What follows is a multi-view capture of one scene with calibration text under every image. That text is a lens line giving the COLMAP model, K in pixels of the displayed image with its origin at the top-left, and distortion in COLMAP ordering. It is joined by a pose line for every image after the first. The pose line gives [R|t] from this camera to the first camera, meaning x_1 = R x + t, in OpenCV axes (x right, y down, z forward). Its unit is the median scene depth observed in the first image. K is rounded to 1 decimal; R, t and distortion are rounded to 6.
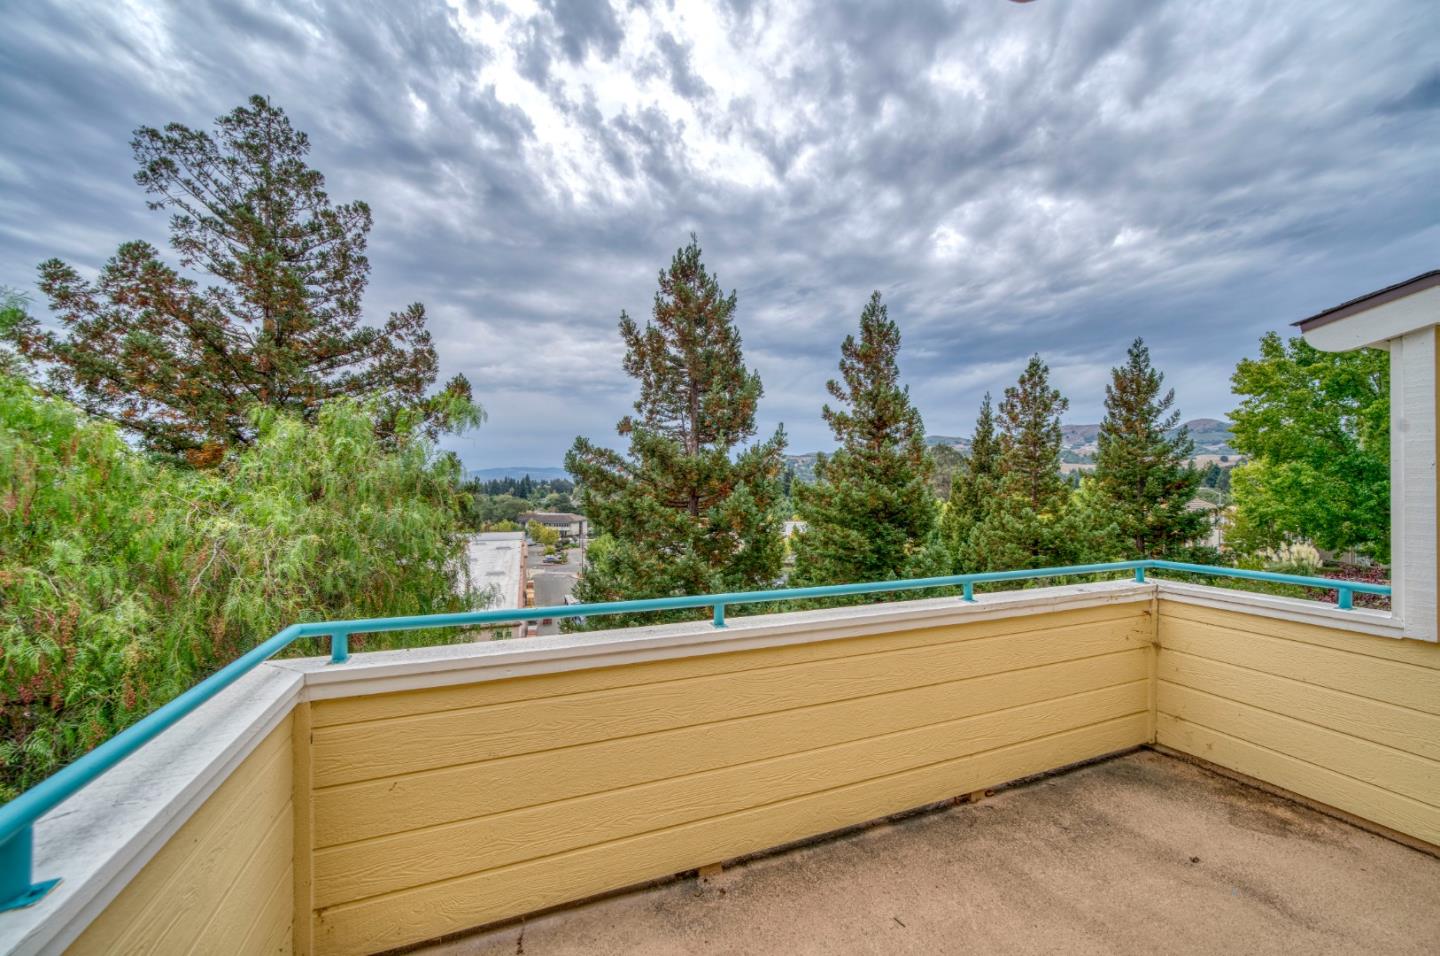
lens RADIAL K [[536.1, 0, 712.2], [0, 536.1, 480.1], [0, 0, 1]] dist [-0.016225, 0.002085]
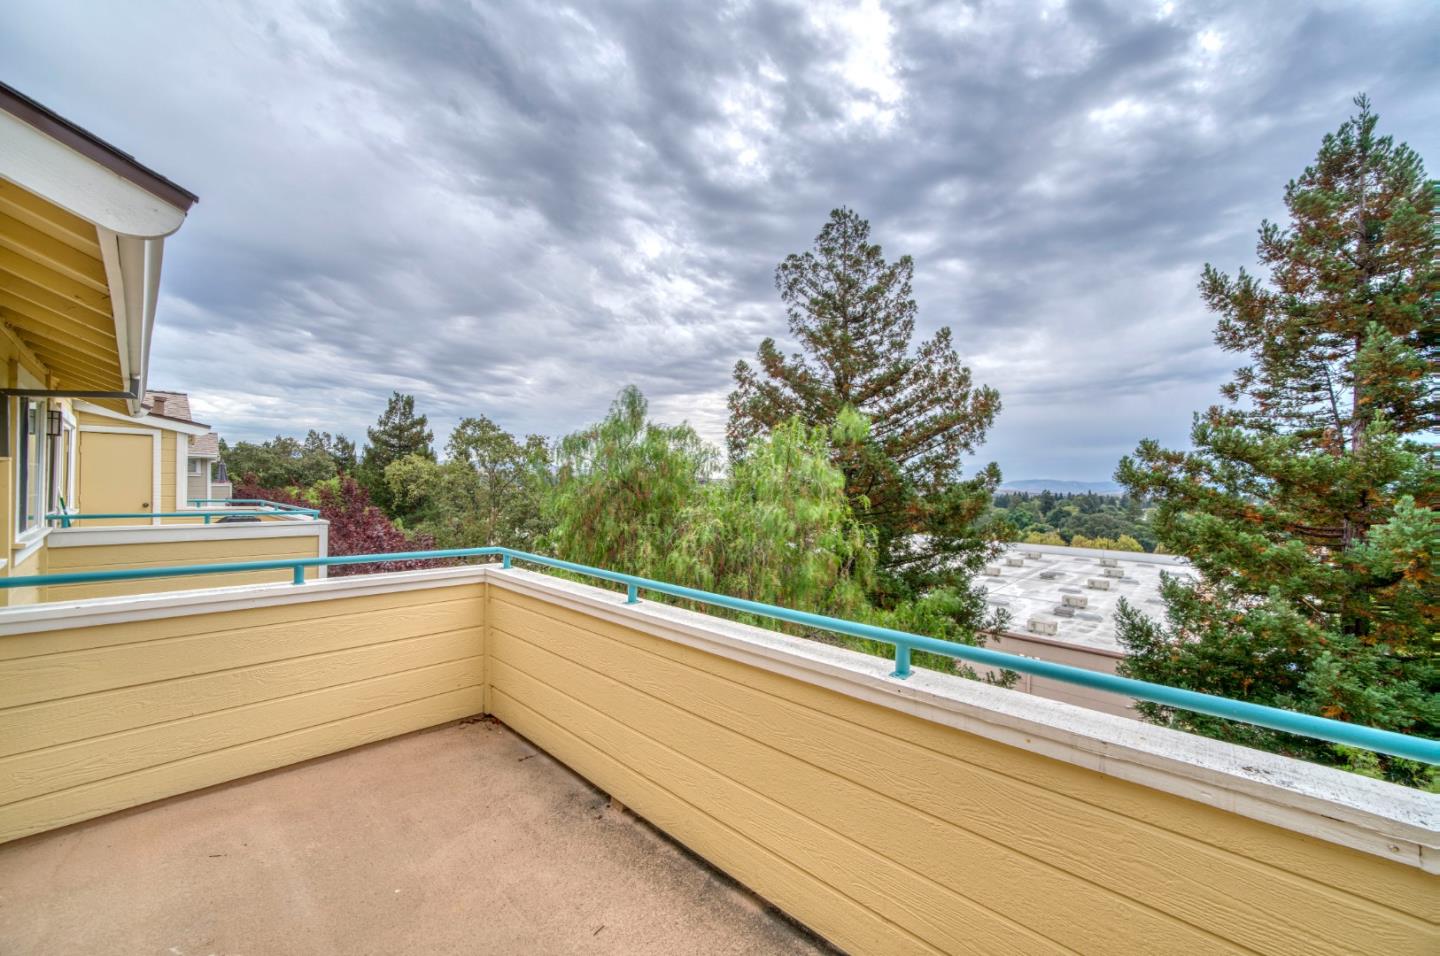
lens RADIAL K [[536.1, 0, 748.5], [0, 536.1, 483.8], [0, 0, 1]] dist [-0.016225, 0.002085]
pose [[0.462728, 0.002453, -0.886497, 0.131757], [-0.016756, 0.999842, -0.005979, 0.001211], [0.886342, 0.017621, 0.462696, 0.075946]]
